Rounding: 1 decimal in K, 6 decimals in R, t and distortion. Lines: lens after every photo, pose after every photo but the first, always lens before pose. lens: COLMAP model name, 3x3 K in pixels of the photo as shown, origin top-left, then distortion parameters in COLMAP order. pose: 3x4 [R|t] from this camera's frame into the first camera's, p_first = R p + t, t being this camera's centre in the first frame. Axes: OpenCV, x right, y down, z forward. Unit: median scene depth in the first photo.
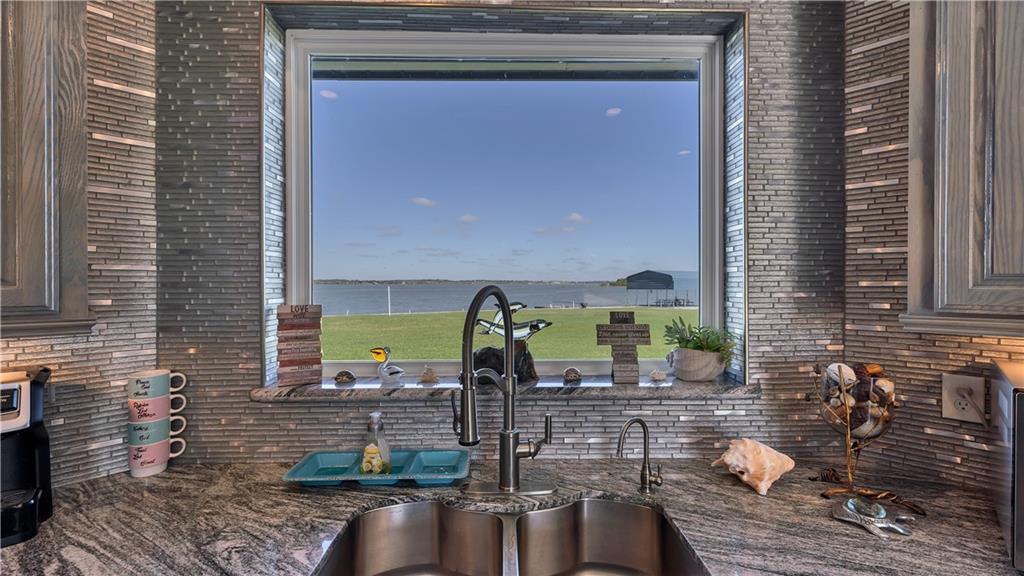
lens RADIAL K [[424.3, 0, 513.8], [0, 424.3, 286.2], [0, 0, 1]] dist [0.000098, -0.000014]
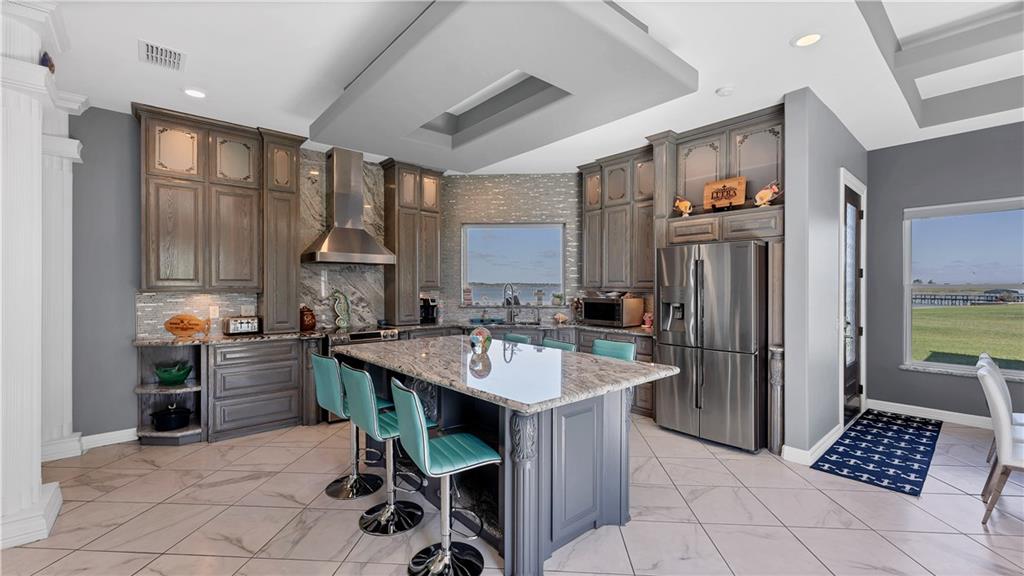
lens RADIAL K [[420.7, 0, 512.0], [0, 420.7, 288.0], [0, 0, 1]] dist [-0.006023, -0.000022]
pose [[0.995864, 0.002873, -0.090815, 0.383027], [-0.003175, 0.999990, -0.003178, 0.065007], [0.090805, 0.003453, 0.995863, -3.481058]]
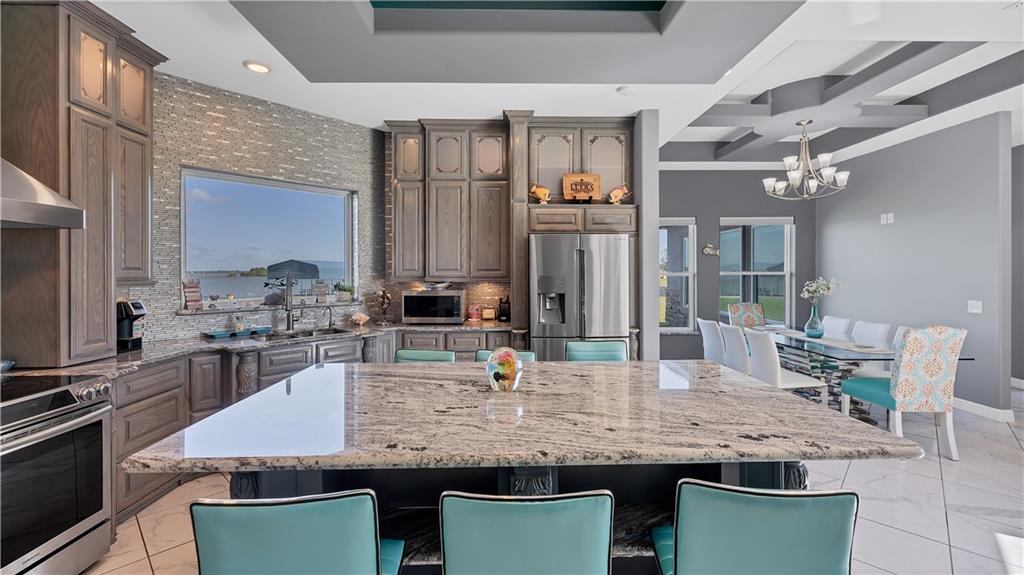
lens RADIAL K [[422.9, 0, 510.2], [0, 422.9, 273.9], [0, 0, 1]] dist [0.003648, 0.000441]
pose [[0.703051, -0.000862, 0.711138, -0.990909], [0.005098, 0.999980, -0.003828, 0.036525], [-0.711121, 0.006317, 0.703042, -2.210539]]
